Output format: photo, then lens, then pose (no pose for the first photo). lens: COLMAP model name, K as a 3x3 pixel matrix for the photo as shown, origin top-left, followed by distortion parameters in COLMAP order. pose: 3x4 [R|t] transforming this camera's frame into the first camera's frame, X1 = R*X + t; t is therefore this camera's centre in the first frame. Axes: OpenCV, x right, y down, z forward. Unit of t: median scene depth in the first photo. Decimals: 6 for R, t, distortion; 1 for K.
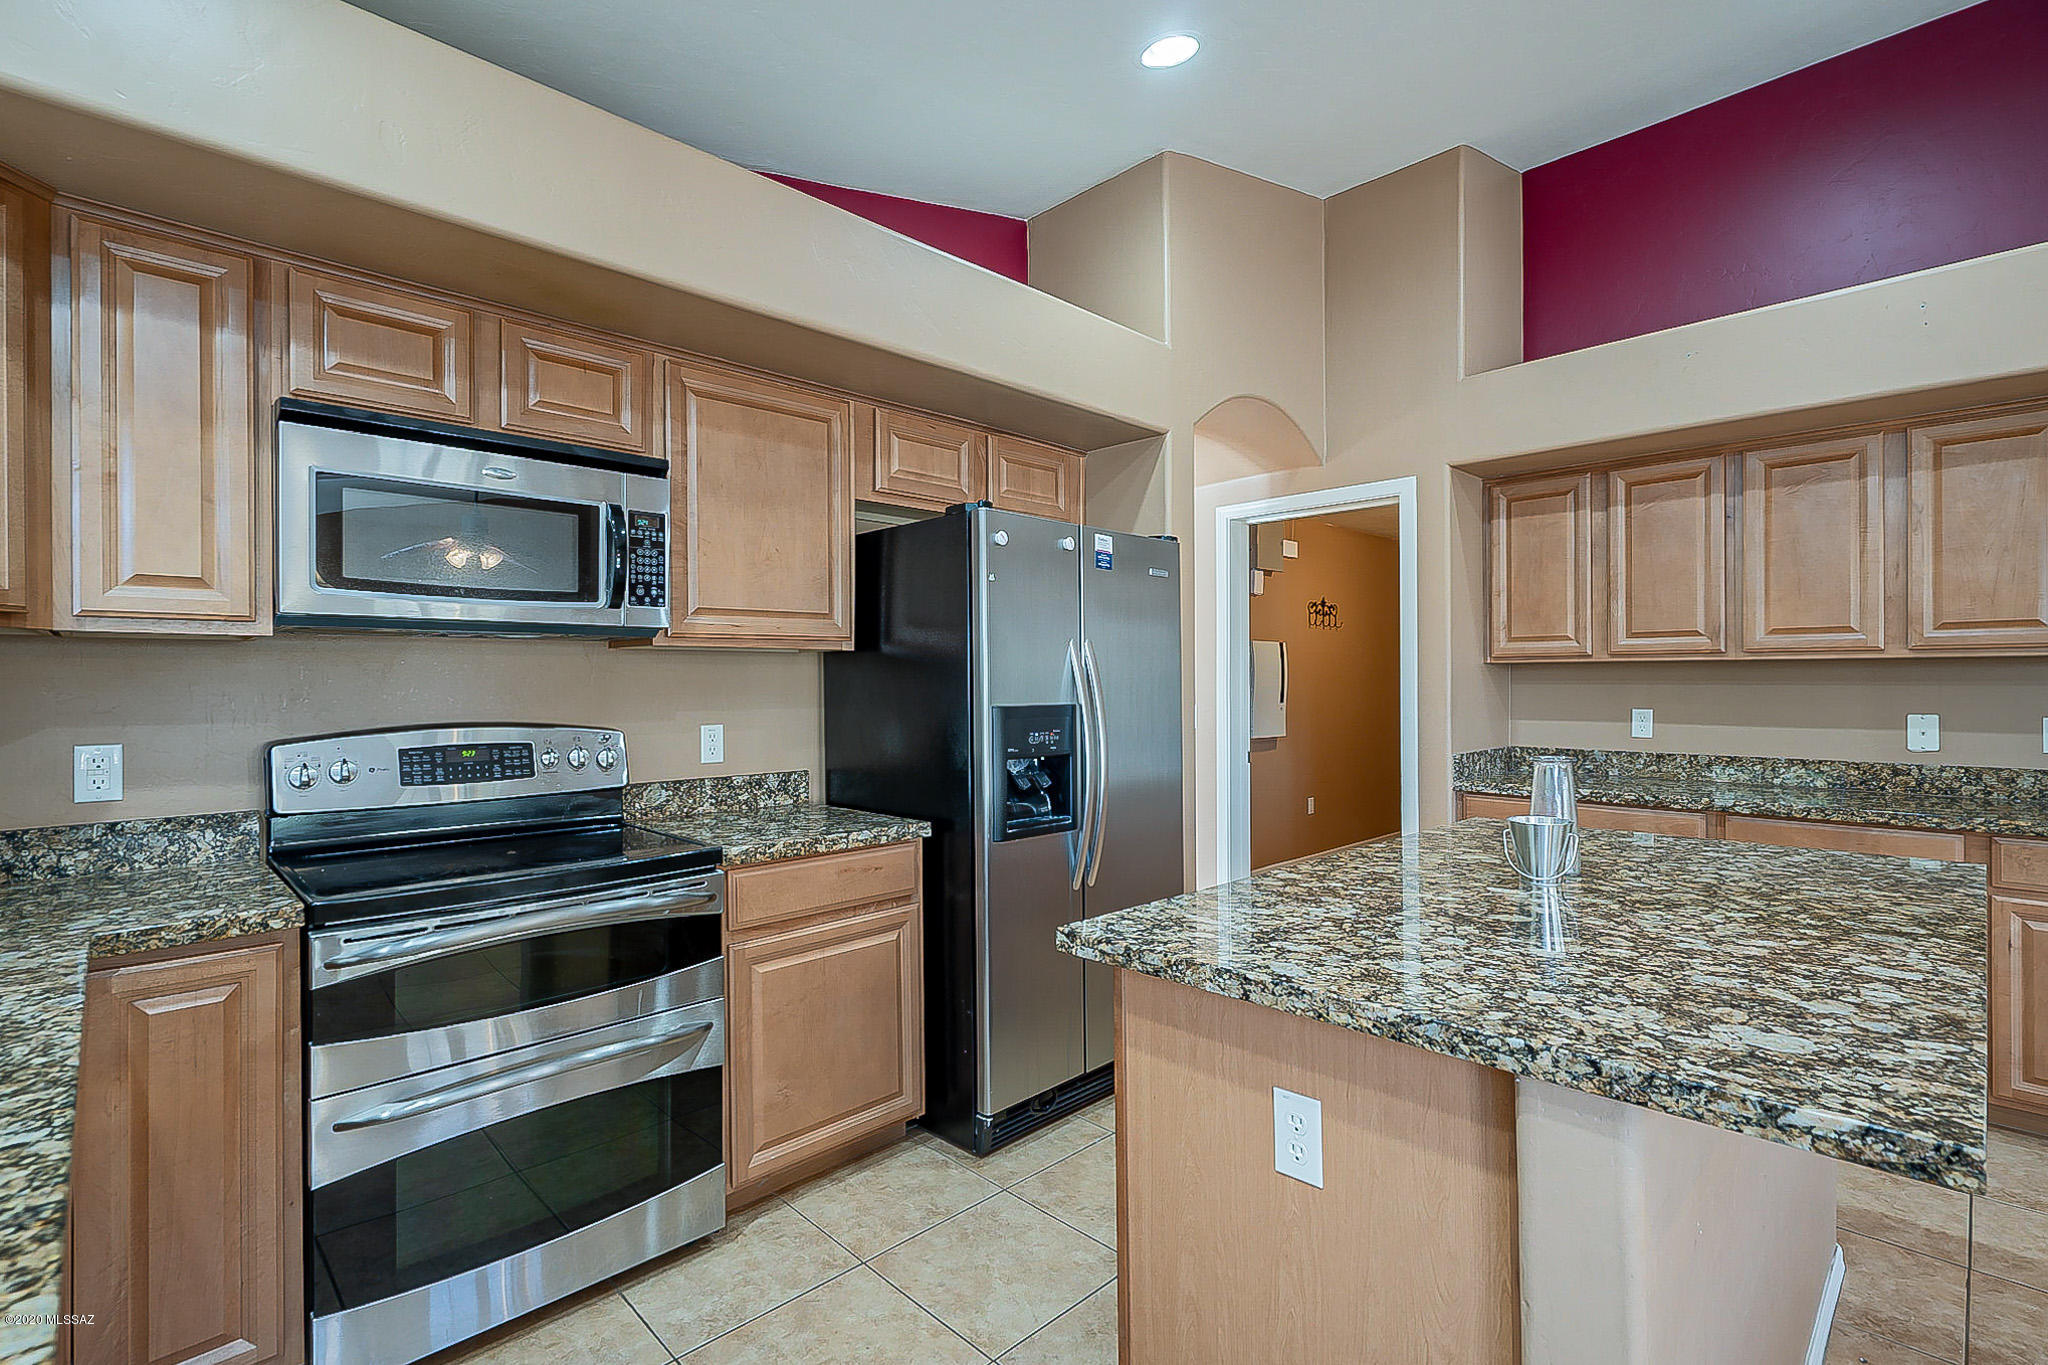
lens RADIAL K [[952.3, 0, 1022.7], [0, 952.3, 687.4], [0, 0, 1]] dist [-0.001614, 0.002604]
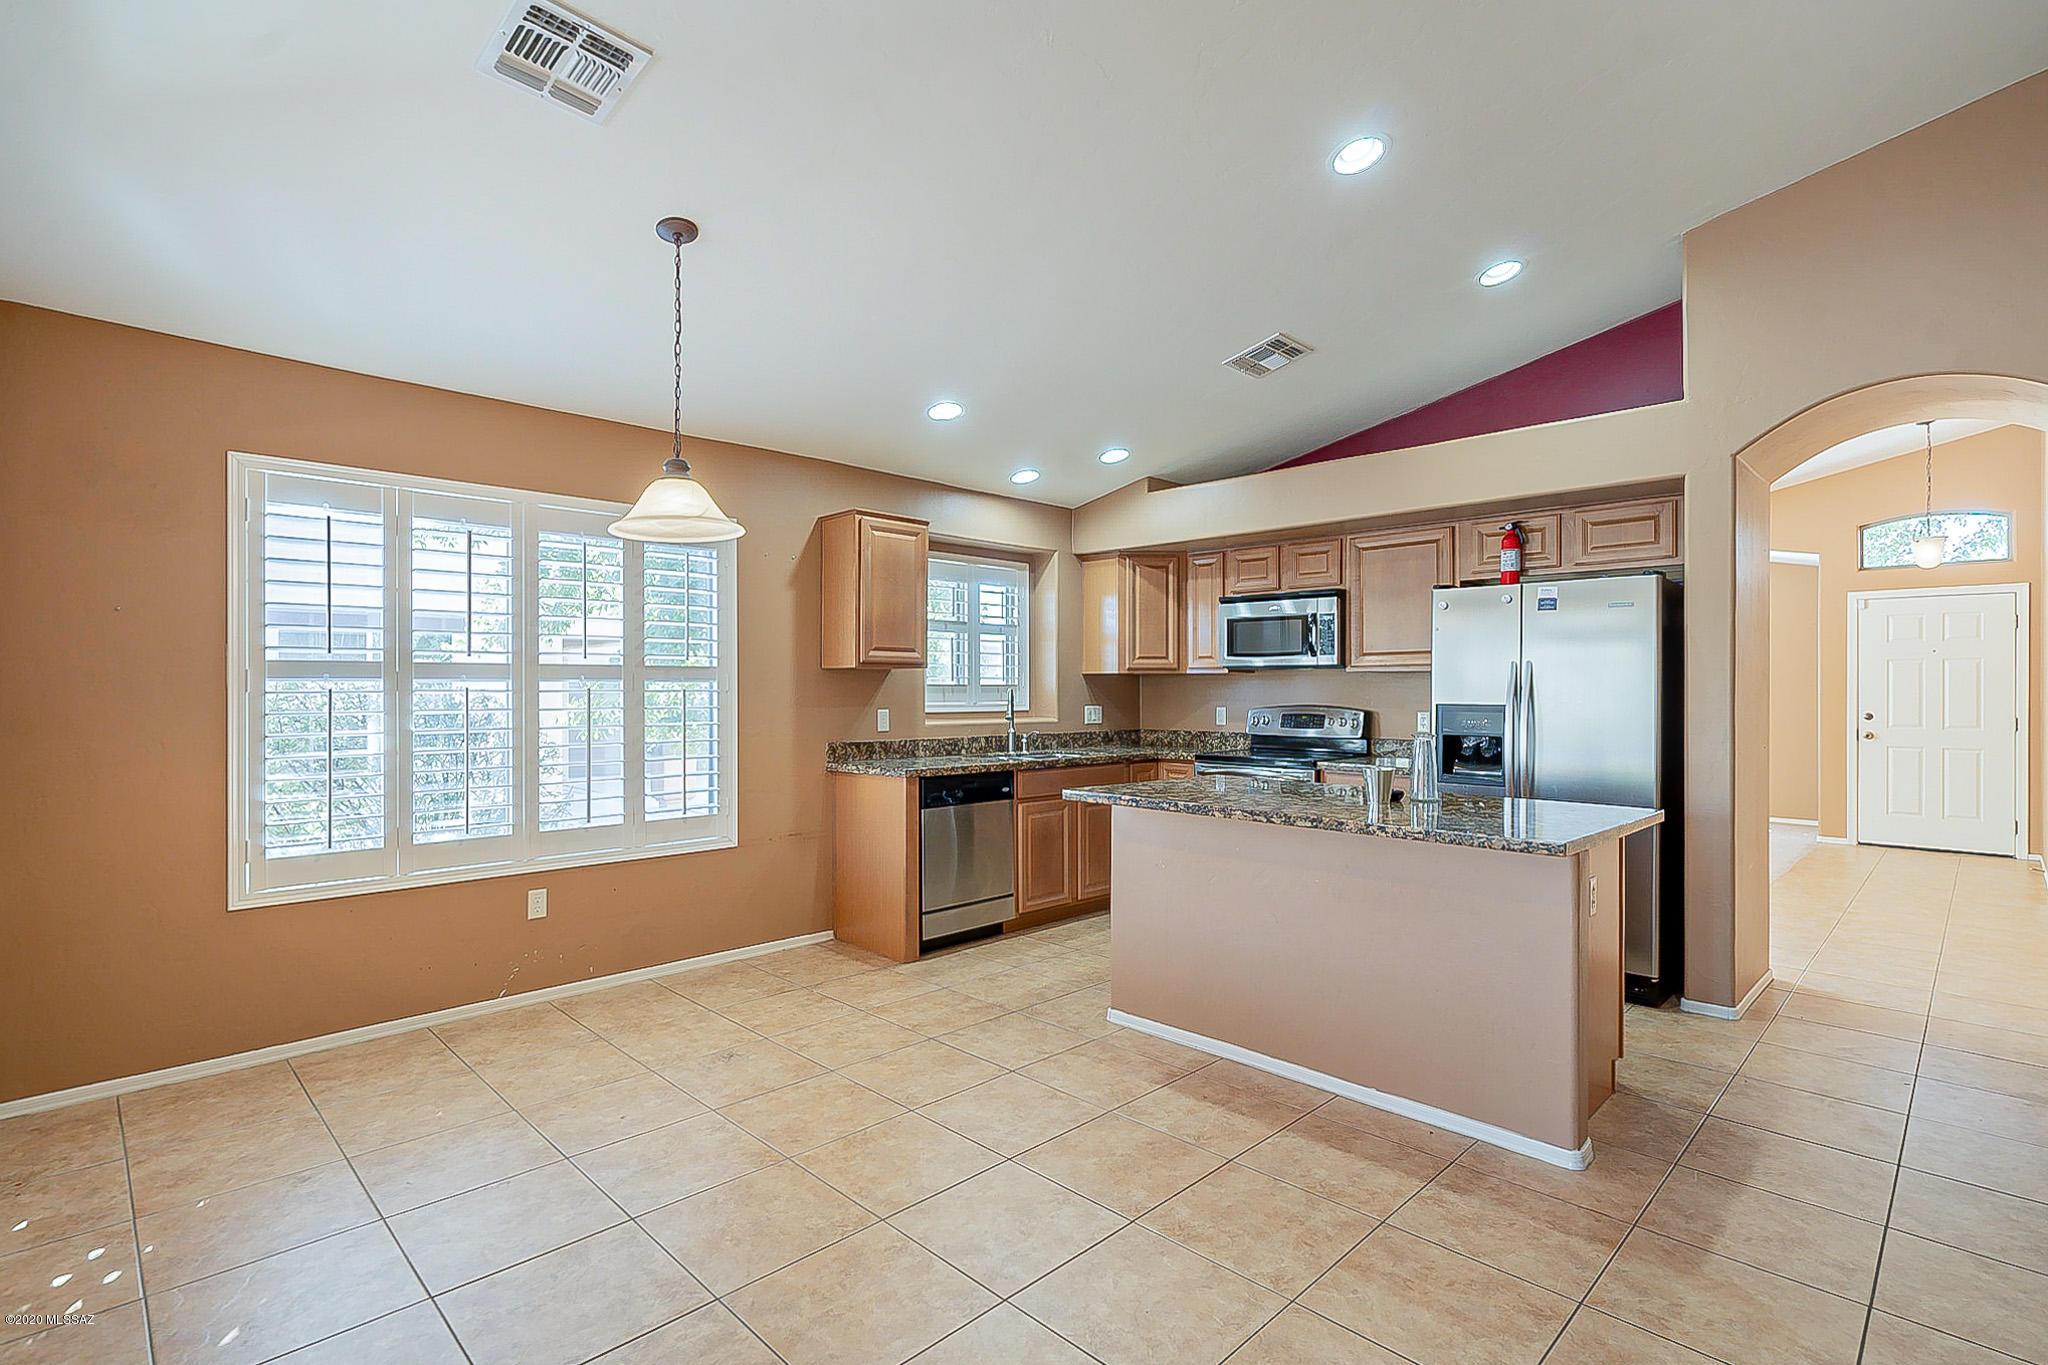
lens RADIAL K [[952.3, 0, 1025.5], [0, 952.3, 687.3], [0, 0, 1]] dist [-0.001614, 0.002604]
pose [[0.005899, 0.003609, -0.999976, 1.861338], [-0.007473, 0.999966, 0.003565, -0.011398], [0.999955, 0.007452, 0.005926, 0.271934]]
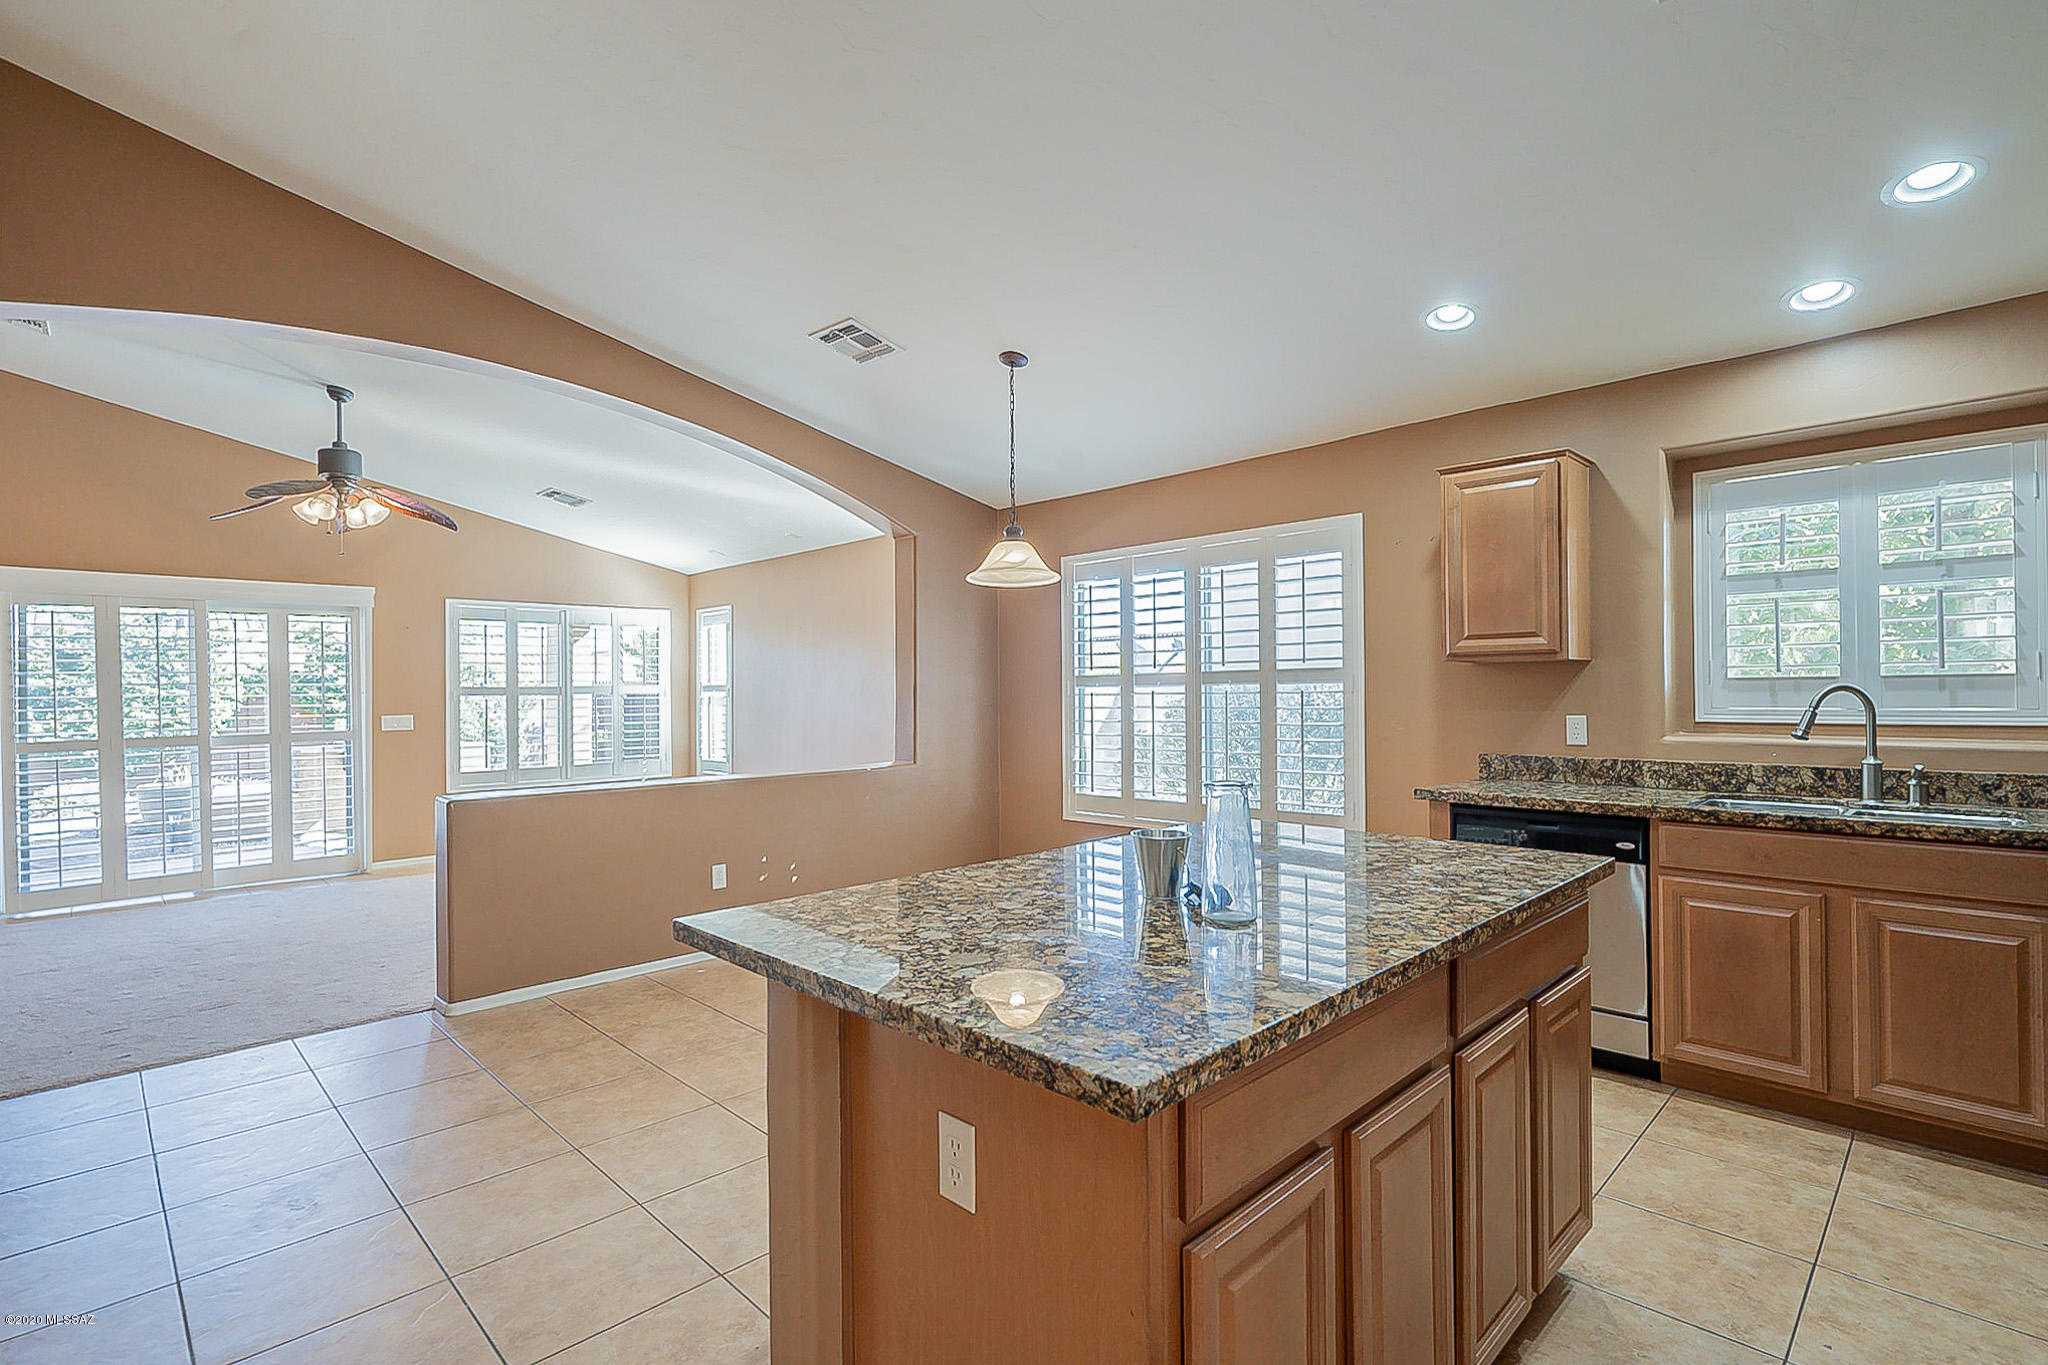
lens RADIAL K [[952.3, 0, 1029.9], [0, 952.3, 690.1], [0, 0, 1]] dist [-0.001614, 0.002604]
pose [[-0.999726, 0.017062, -0.016018, 0.598350], [0.017010, 0.999850, 0.003332, -0.013213], [0.016072, 0.003059, -0.999866, 1.555454]]
